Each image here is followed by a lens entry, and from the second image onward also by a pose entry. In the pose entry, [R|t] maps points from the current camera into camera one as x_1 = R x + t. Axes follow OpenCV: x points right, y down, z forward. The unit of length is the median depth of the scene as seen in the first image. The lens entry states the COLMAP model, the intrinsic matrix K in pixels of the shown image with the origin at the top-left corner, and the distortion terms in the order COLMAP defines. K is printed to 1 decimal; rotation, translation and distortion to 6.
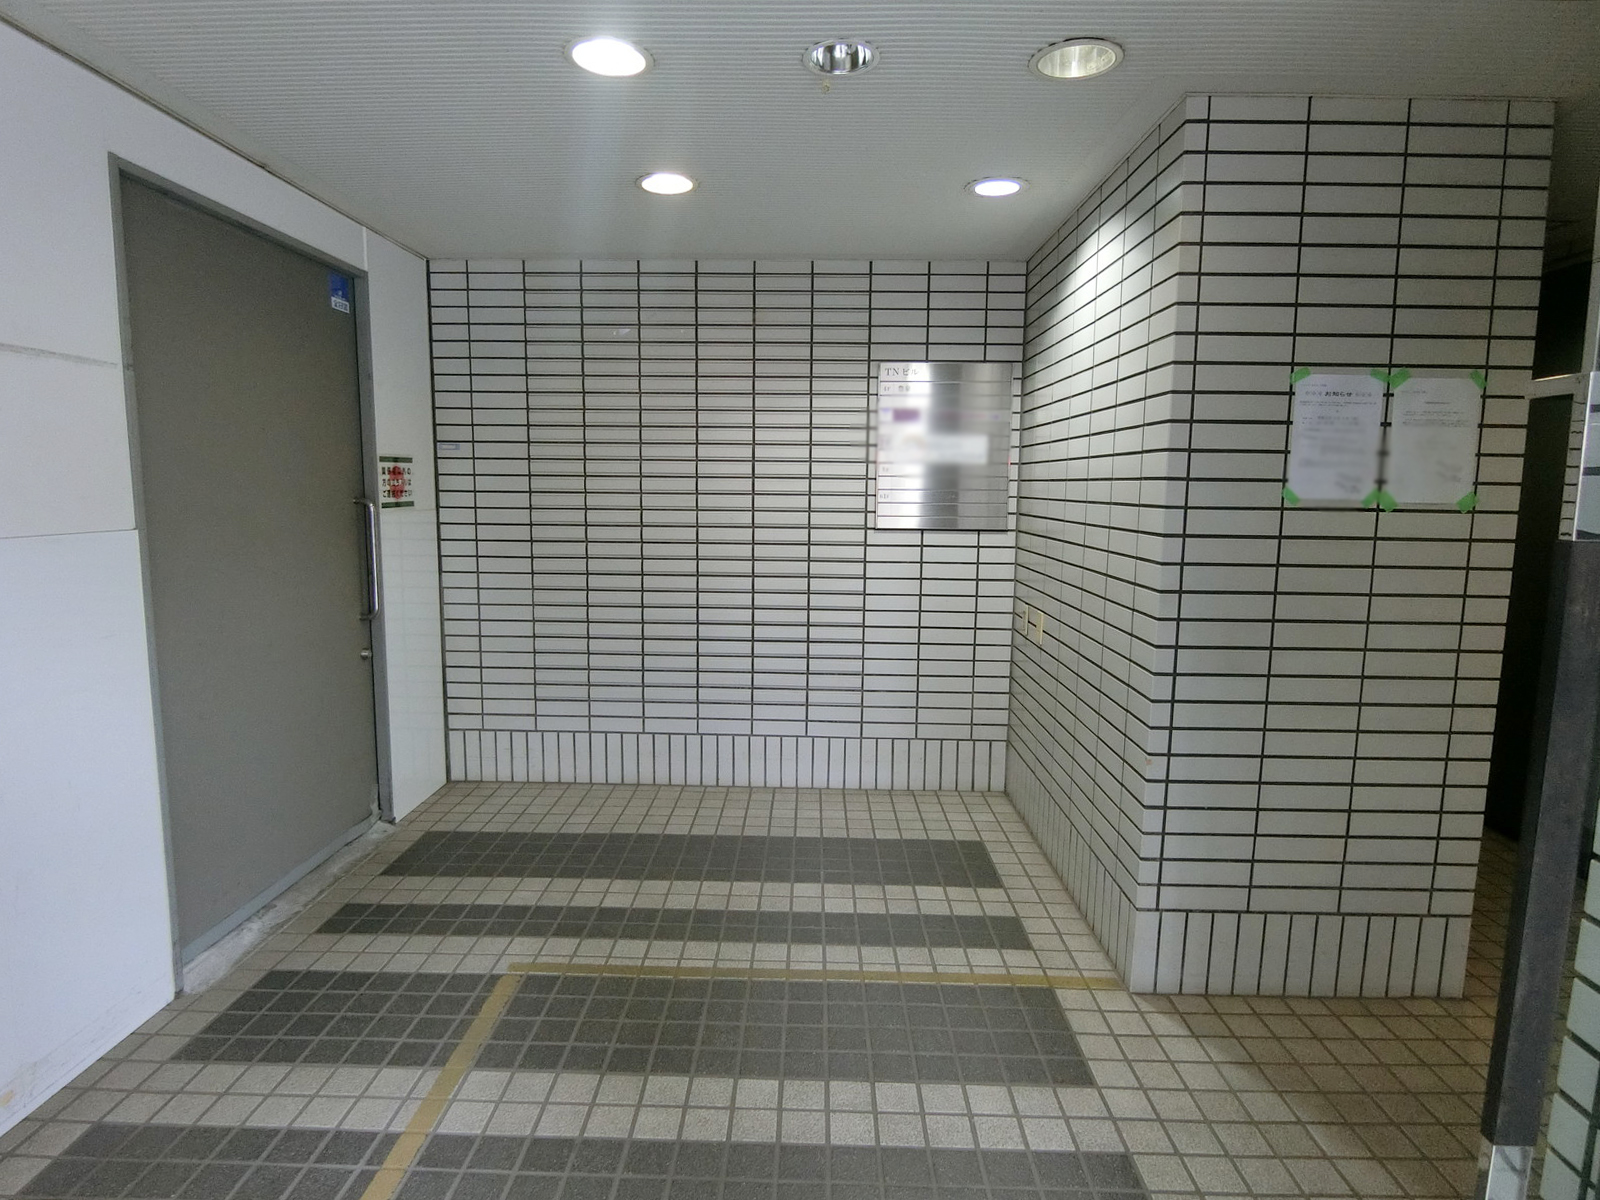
lens RADIAL K [[912.9, 0, 784.4], [0, 912.9, 605.2], [0, 0, 1]] dist [0.005115, 0.001171]
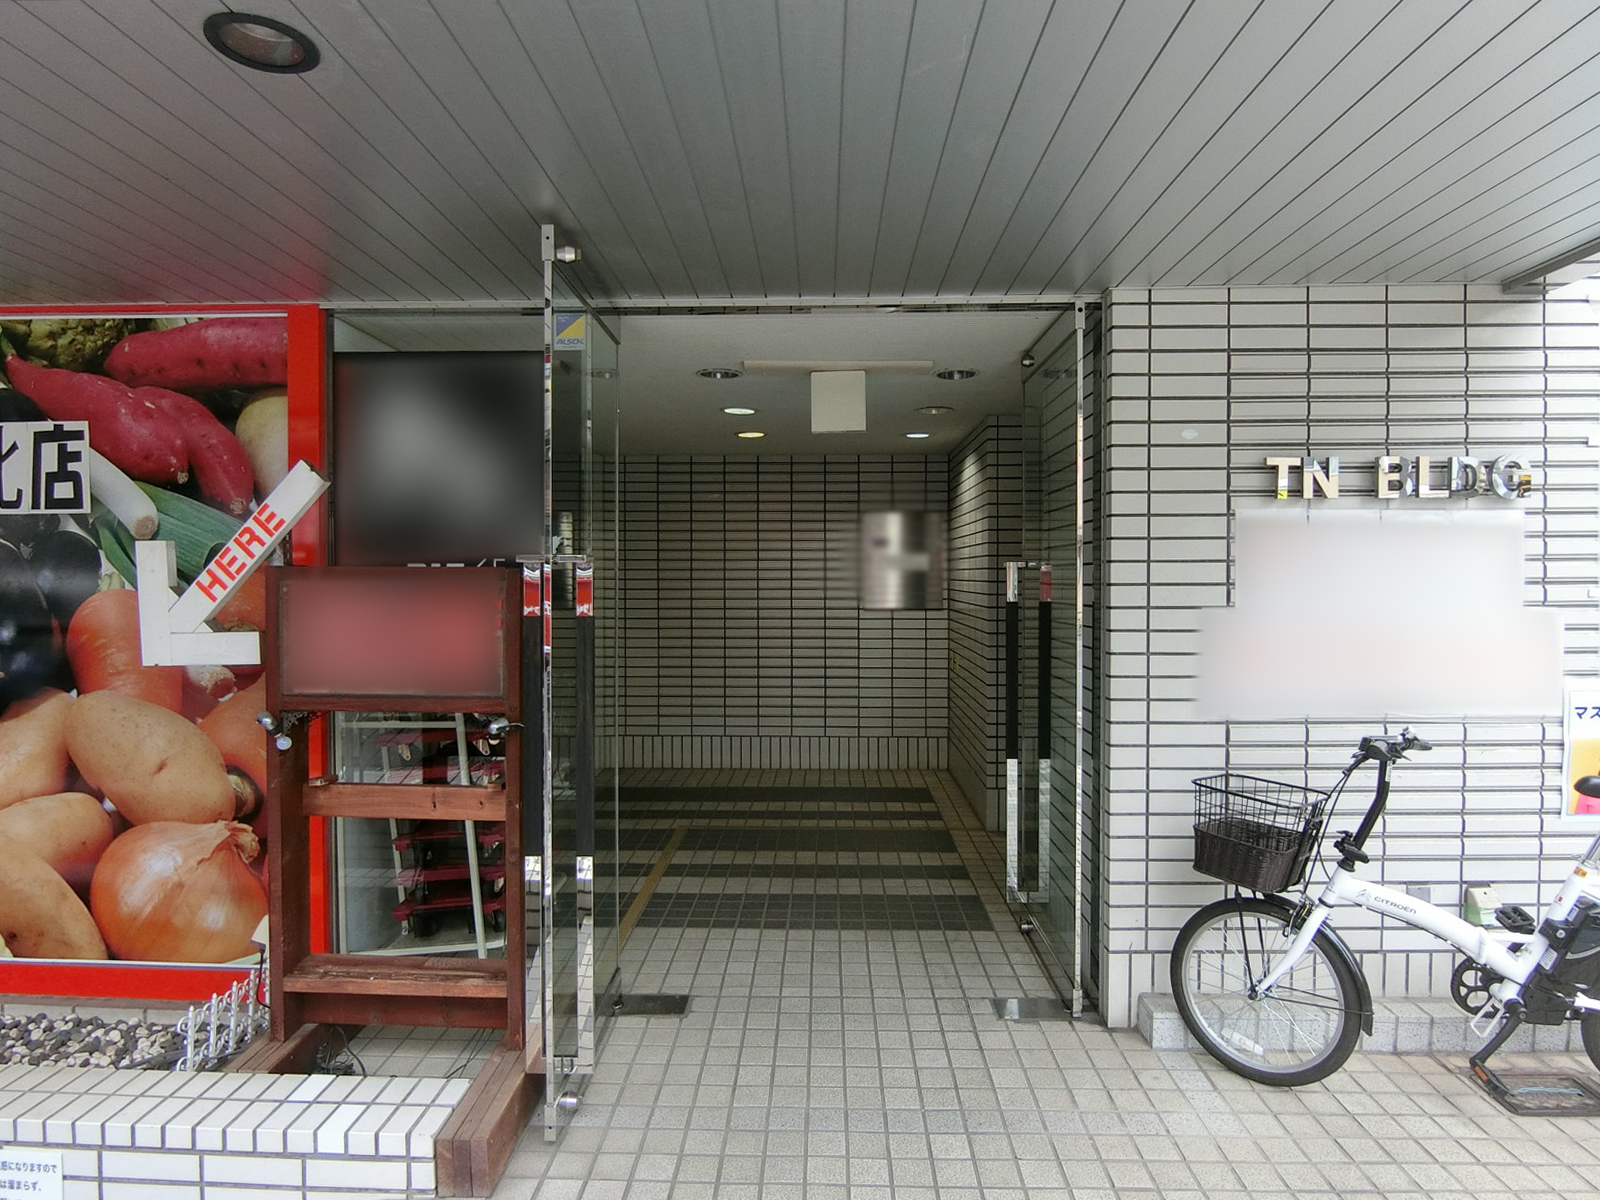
lens RADIAL K [[912.9, 0, 793.7], [0, 912.9, 587.1], [0, 0, 1]] dist [0.005115, 0.001171]
pose [[0.999915, -0.011317, -0.006416, -0.018862], [0.010475, 0.992869, -0.118751, 0.073165], [0.007714, 0.118673, 0.992903, -0.661832]]
